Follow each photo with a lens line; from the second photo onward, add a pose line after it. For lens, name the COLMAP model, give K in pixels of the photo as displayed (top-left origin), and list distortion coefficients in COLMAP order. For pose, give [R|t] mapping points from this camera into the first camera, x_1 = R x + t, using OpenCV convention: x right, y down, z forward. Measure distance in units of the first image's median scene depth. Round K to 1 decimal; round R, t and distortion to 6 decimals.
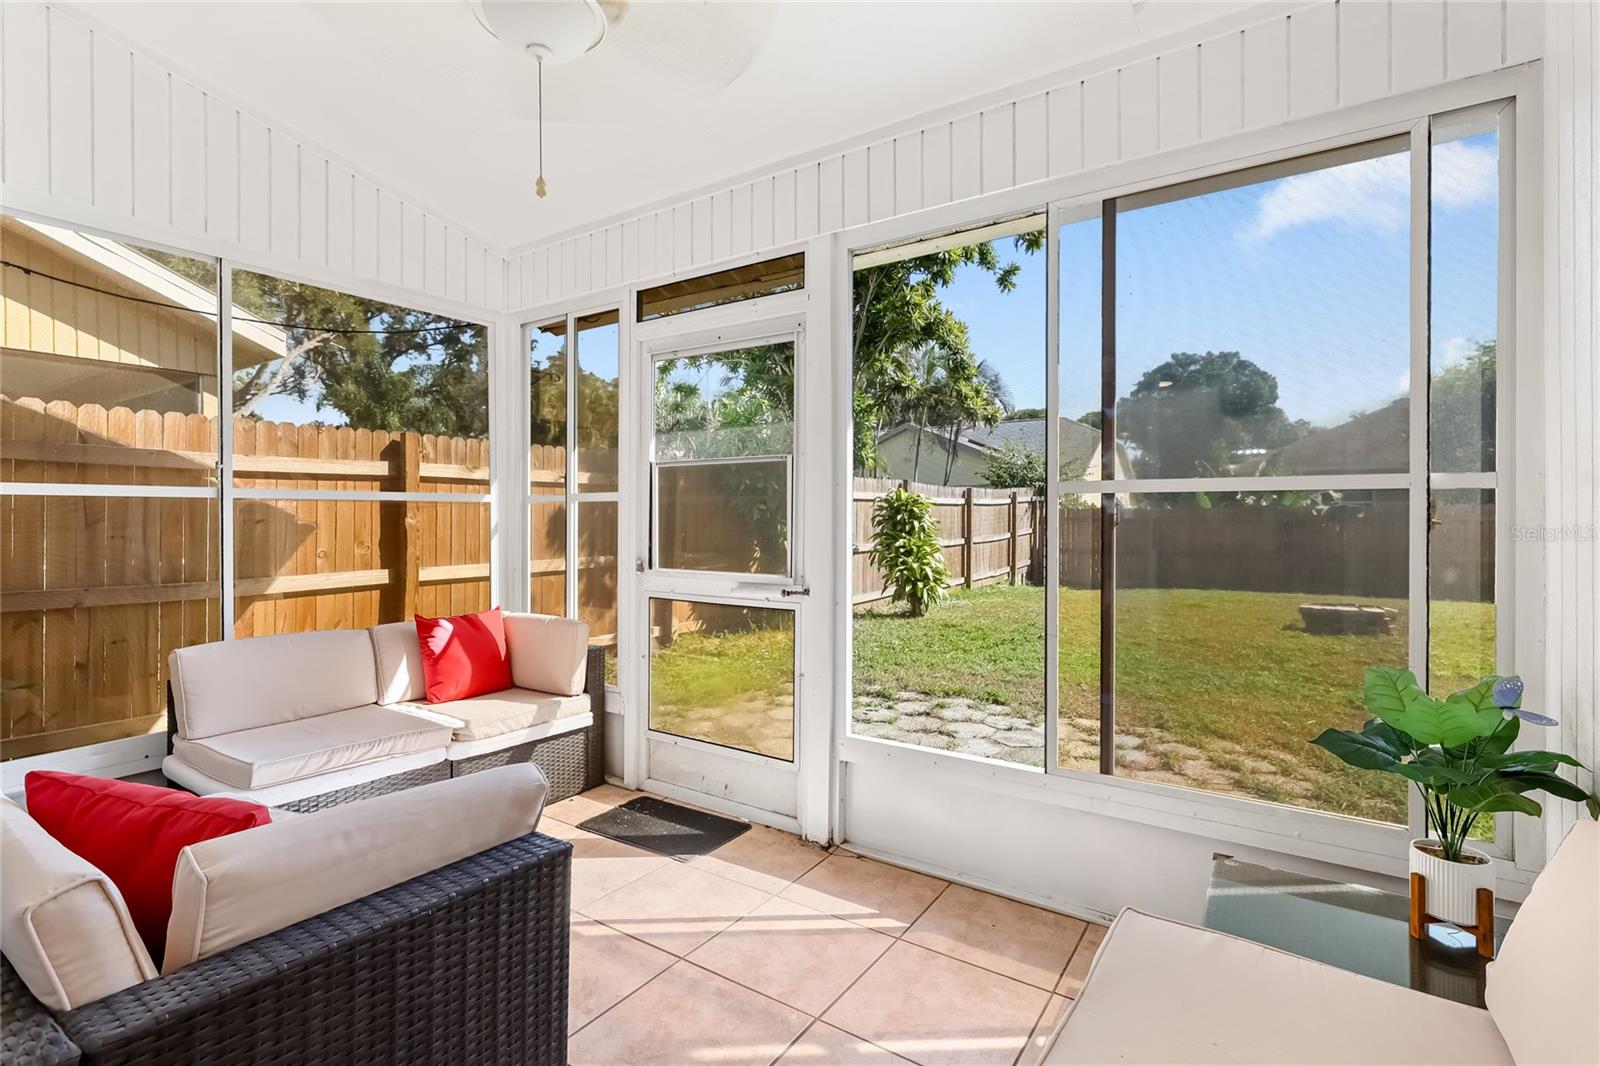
lens RADIAL K [[728.4, 0, 799.3], [0, 728.4, 523.6], [0, 0, 1]] dist [0.000090, 0.000035]
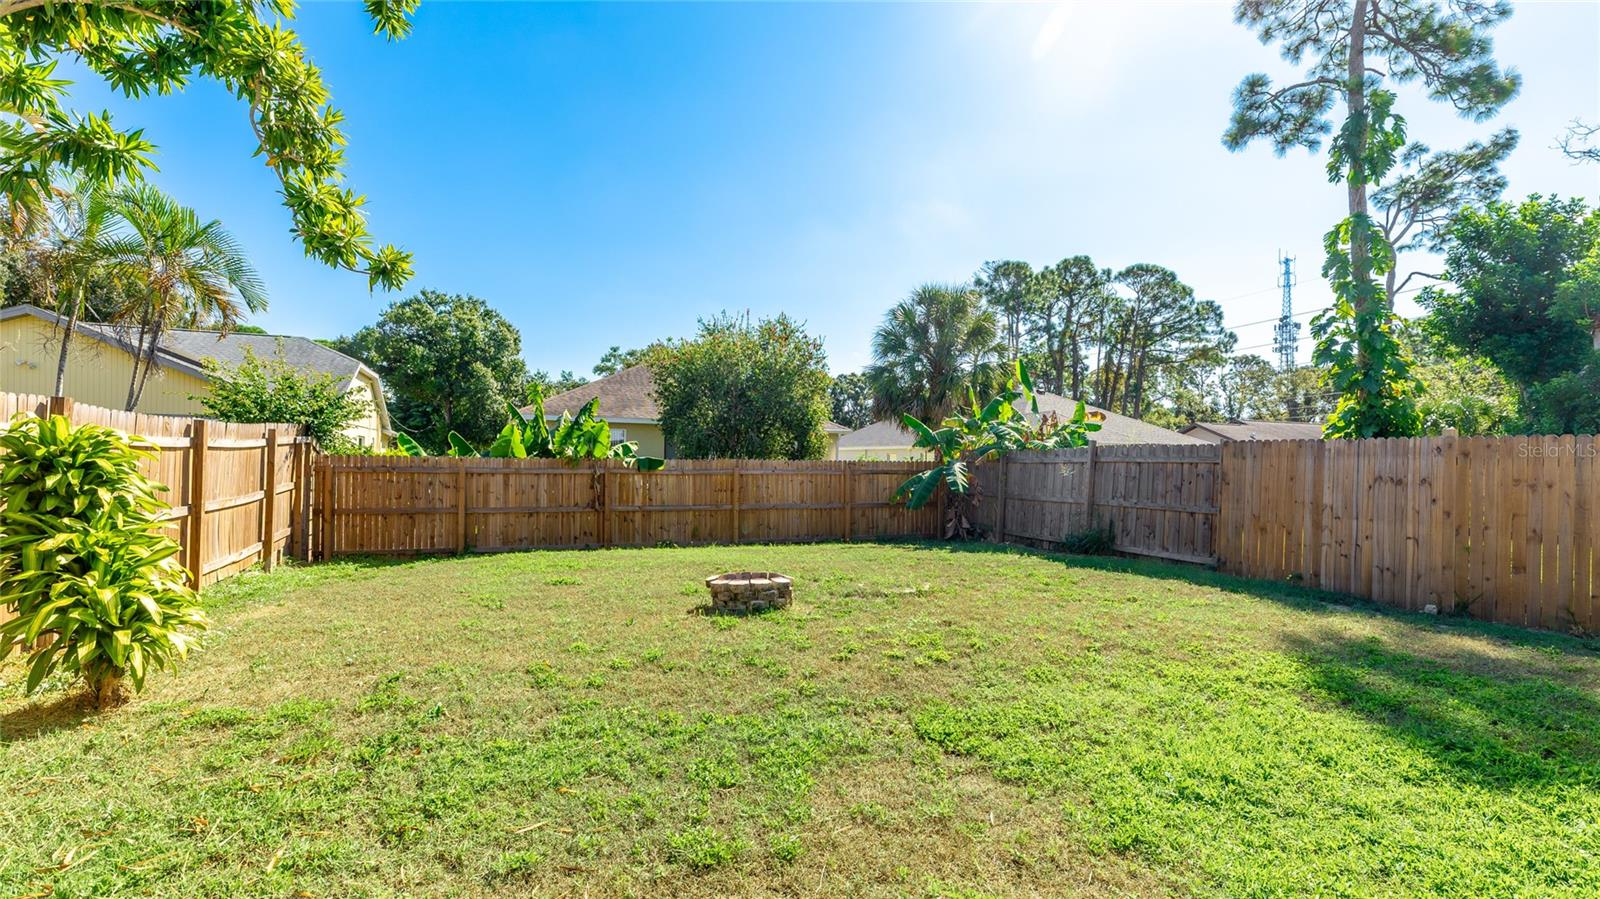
lens RADIAL K [[745.5, 0, 798.8], [0, 745.5, 456.3], [0, 0, 1]] dist [0.002850, 0.000611]
pose [[0.578429, 0.017135, 0.815553, 0.020099], [-0.006416, 0.999844, -0.016456, -0.012744], [-0.815707, 0.004286, 0.578449, 0.251795]]
